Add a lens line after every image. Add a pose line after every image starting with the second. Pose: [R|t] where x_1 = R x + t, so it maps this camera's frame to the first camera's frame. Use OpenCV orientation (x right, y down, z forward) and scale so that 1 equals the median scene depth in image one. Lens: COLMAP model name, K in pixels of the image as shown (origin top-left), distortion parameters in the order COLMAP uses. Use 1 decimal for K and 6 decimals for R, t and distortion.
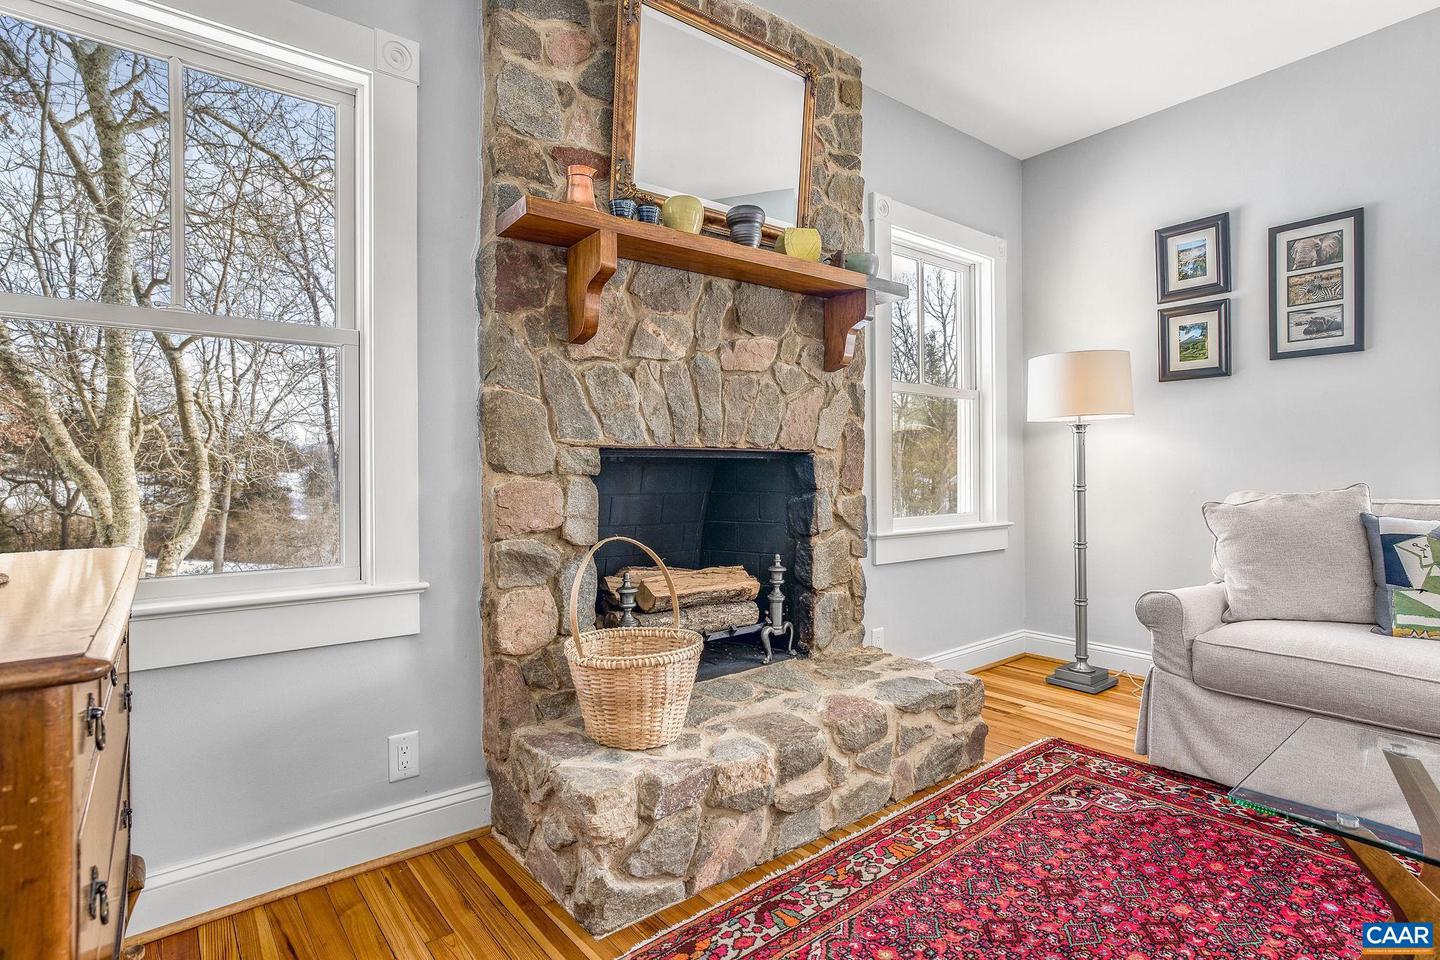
lens RADIAL K [[715.7, 0, 677.4], [0, 715.7, 478.8], [0, 0, 1]] dist [-0.006691, -0.000449]
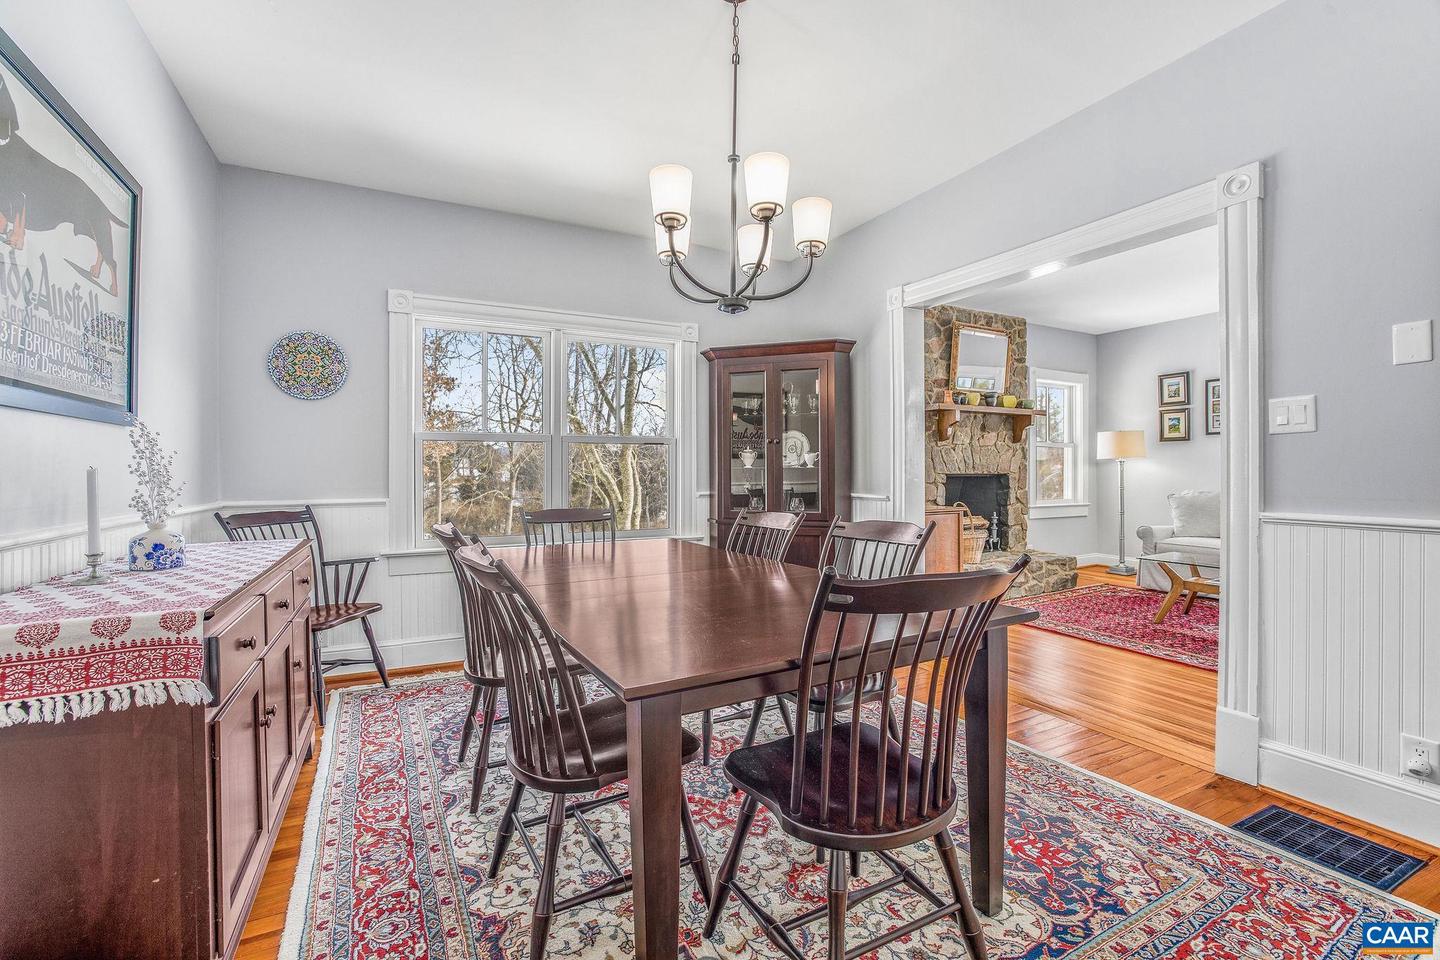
lens RADIAL K [[617.9, 0, 719.3], [0, 617.9, 475.6], [0, 0, 1]] dist [0.004171, 0.000976]
pose [[0.993046, 0.005337, -0.117602, -0.597216], [-0.005736, 0.999979, -0.003056, -0.017437], [0.117583, 0.003710, 0.993056, -1.384122]]
